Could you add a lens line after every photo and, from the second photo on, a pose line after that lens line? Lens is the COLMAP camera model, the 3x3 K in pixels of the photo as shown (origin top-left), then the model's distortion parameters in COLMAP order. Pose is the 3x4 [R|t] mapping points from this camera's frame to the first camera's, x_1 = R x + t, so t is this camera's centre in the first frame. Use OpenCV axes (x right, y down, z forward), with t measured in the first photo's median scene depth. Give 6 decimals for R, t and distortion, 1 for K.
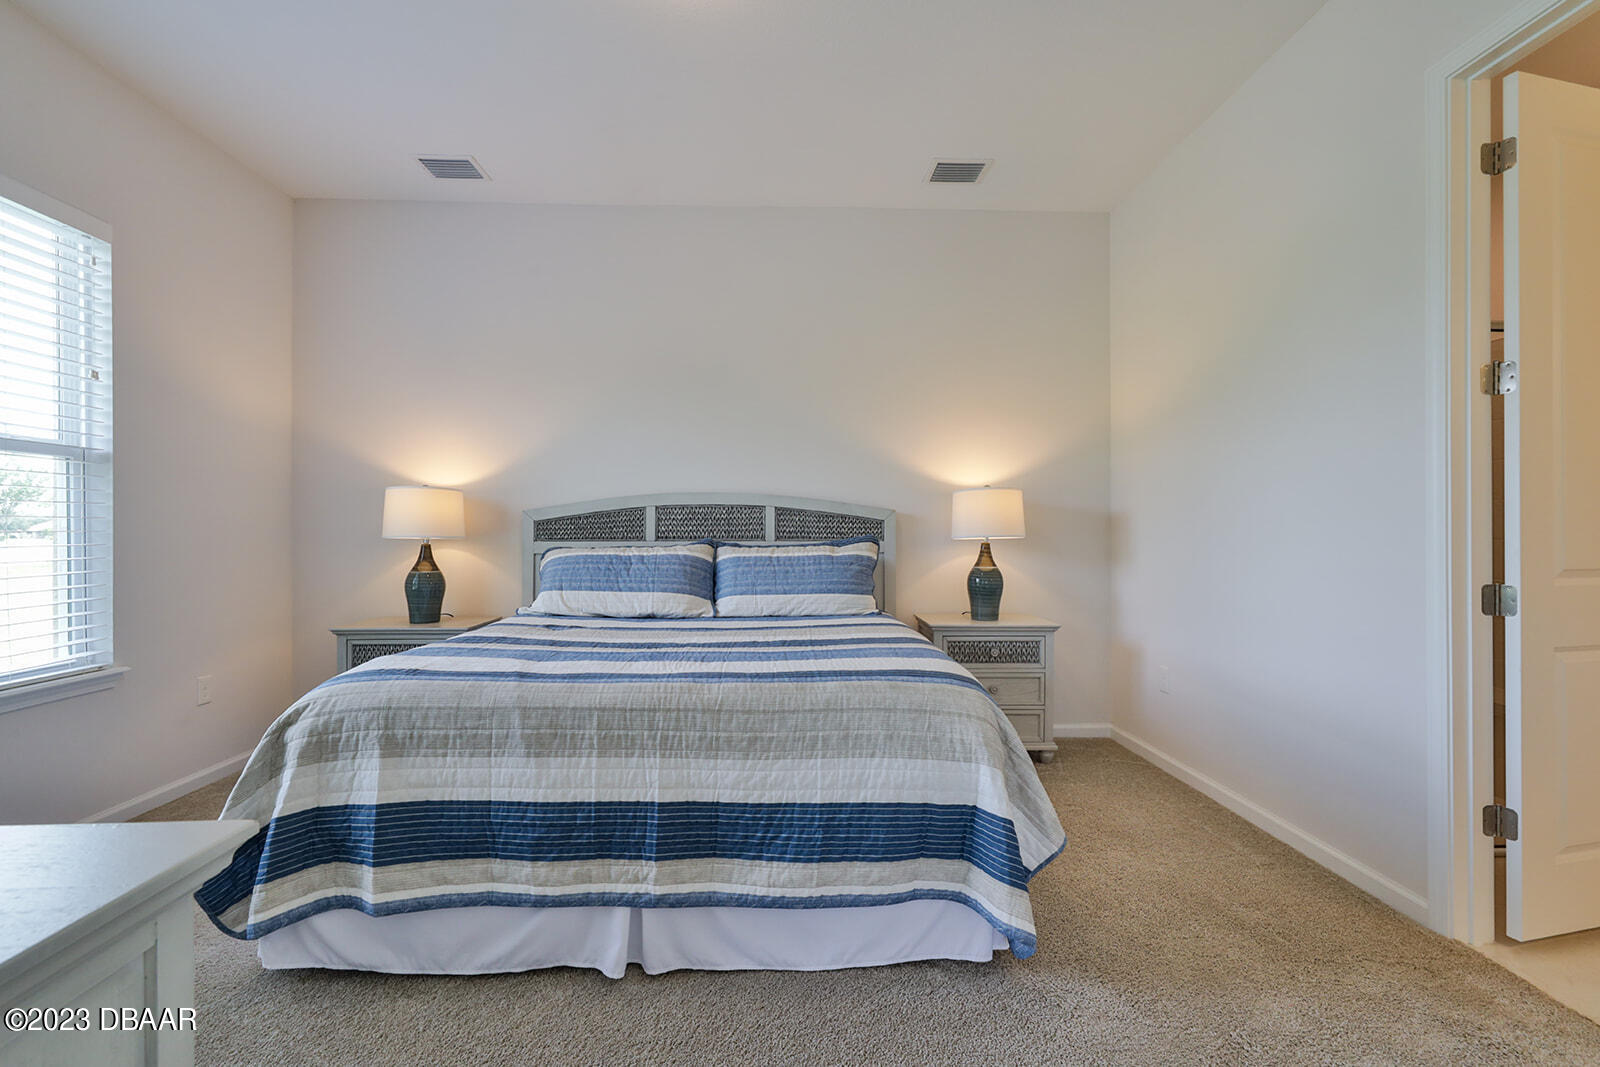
lens RADIAL K [[721.3, 0, 794.6], [0, 721.3, 522.4], [0, 0, 1]] dist [-0.004194, -0.000301]
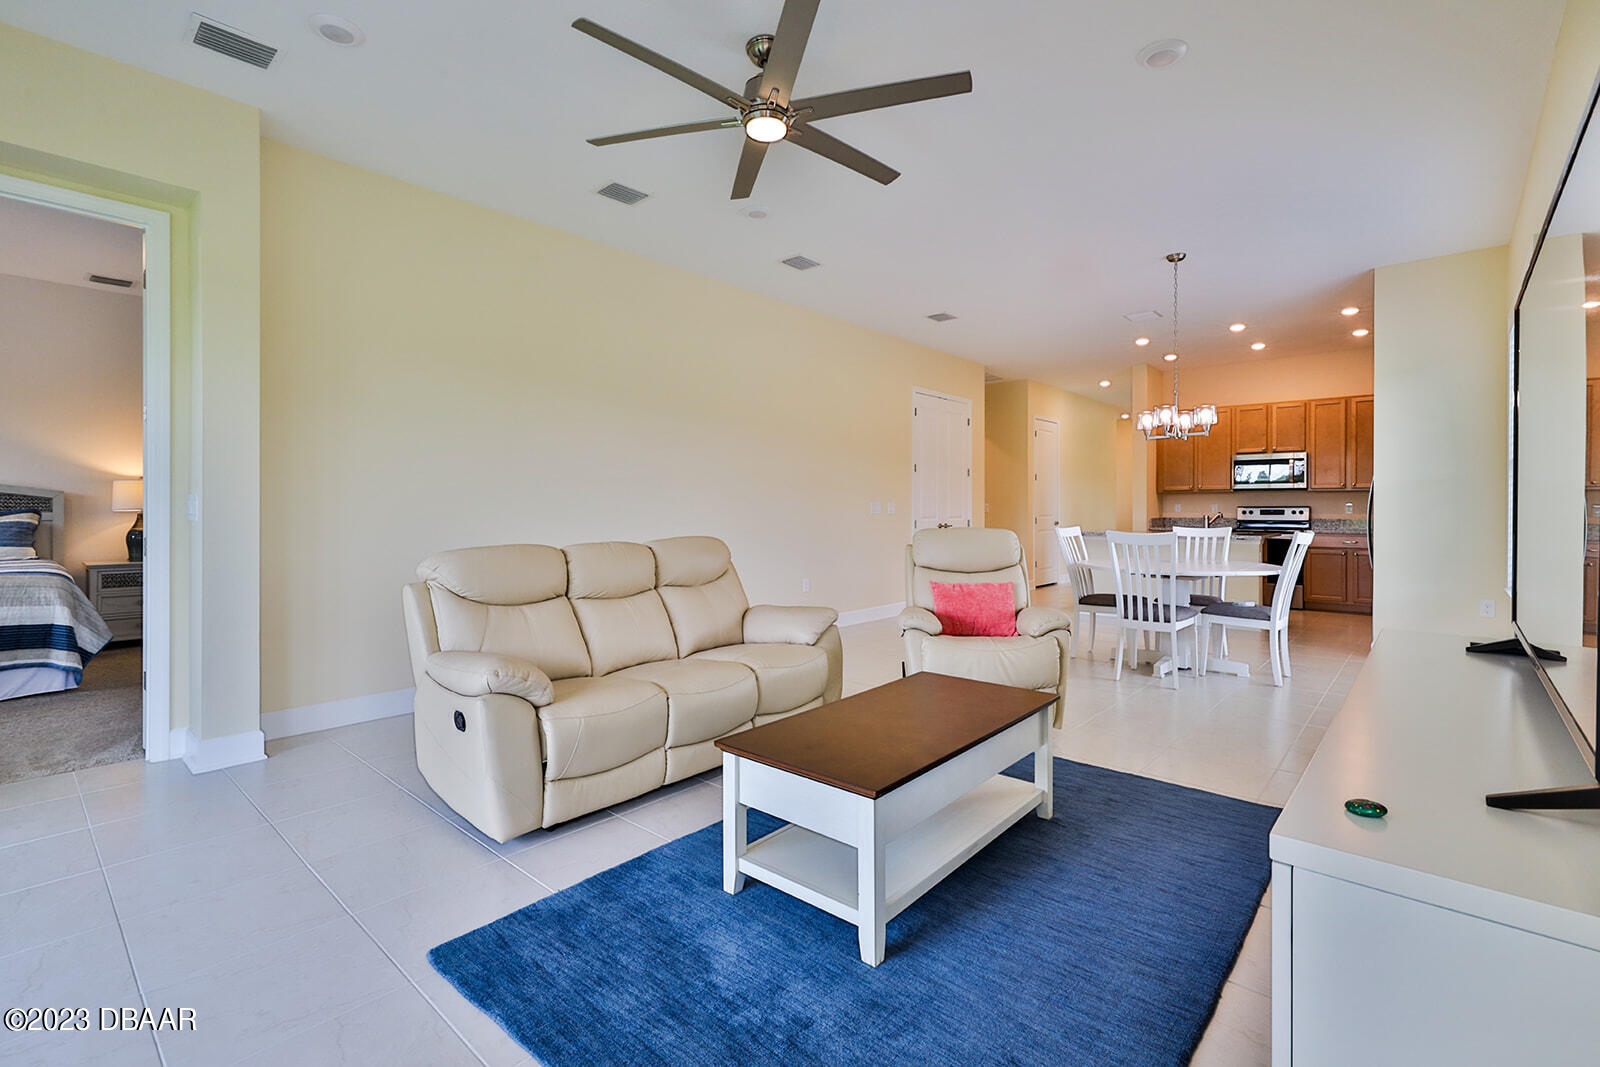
lens RADIAL K [[721.3, 0, 794.6], [0, 721.3, 522.4], [0, 0, 1]] dist [-0.004194, -0.000301]
pose [[0.688911, -0.014197, 0.724706, 0.117343], [-0.005677, 0.999672, 0.024981, 0.001459], [-0.724823, -0.021324, 0.688605, -1.165965]]
